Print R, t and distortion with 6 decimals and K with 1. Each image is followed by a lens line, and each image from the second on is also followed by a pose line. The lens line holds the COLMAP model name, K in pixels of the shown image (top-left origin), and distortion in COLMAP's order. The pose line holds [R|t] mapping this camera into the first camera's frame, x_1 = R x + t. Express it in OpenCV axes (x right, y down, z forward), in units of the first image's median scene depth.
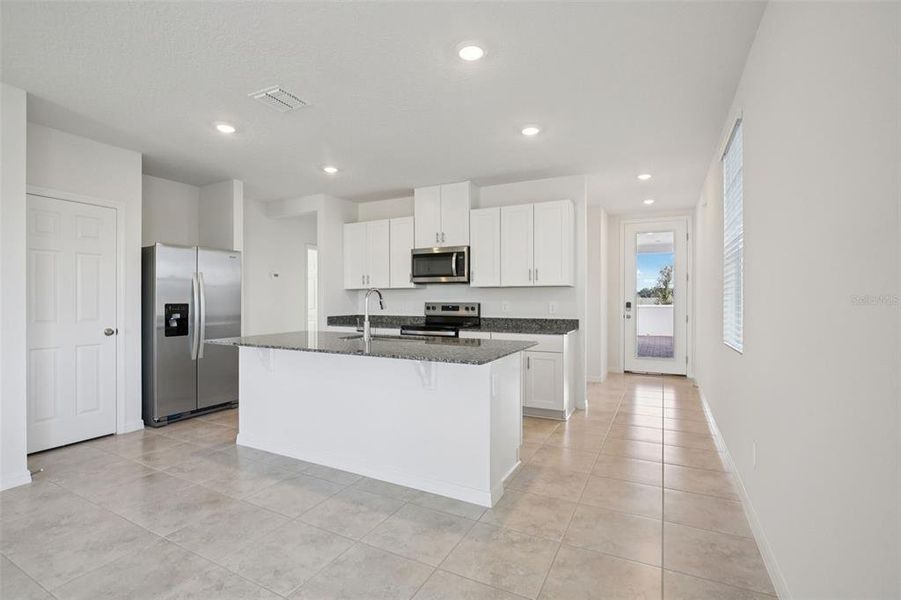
lens RADIAL K [[417.0, 0, 446.7], [0, 417.0, 305.2], [0, 0, 1]] dist [-0.022855, 0.005368]
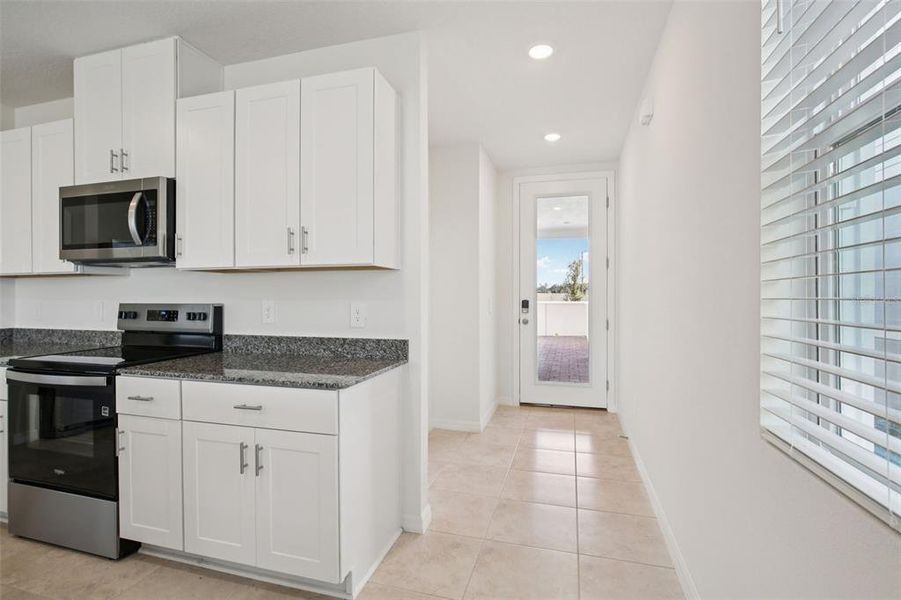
lens RADIAL K [[417.0, 0, 449.8], [0, 417.0, 298.2], [0, 0, 1]] dist [-0.022855, 0.005368]
pose [[0.980609, -0.003239, 0.195948, 0.256943], [0.004577, 0.999969, -0.006378, -0.008834], [-0.195921, 0.007151, 0.980594, 0.504901]]
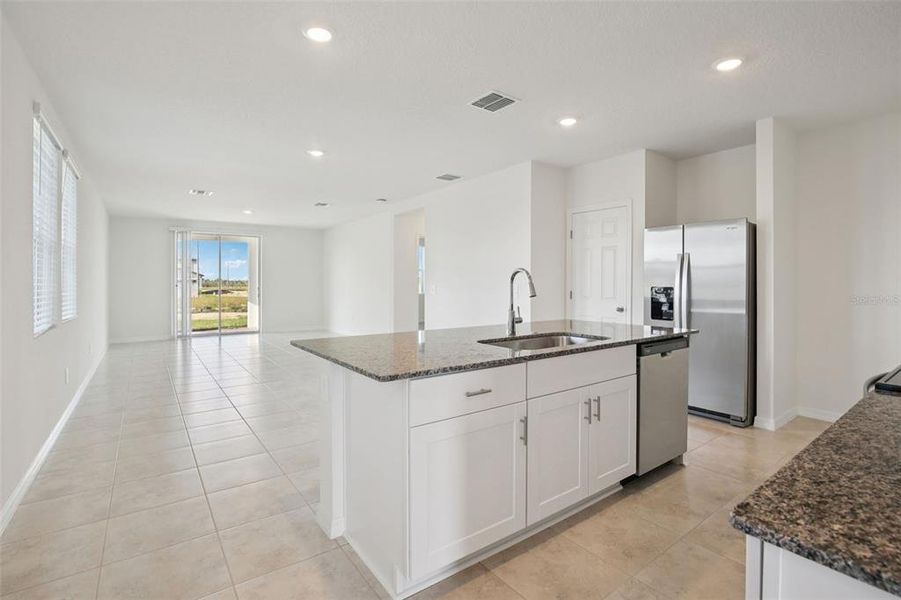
lens RADIAL K [[417.0, 0, 449.5], [0, 417.0, 280.4], [0, 0, 1]] dist [-0.022855, 0.005368]
pose [[-0.435619, -0.002485, -0.900128, 0.389839], [-0.003211, 0.999994, -0.001207, -0.013779], [0.900125, 0.002364, -0.435625, 0.813428]]
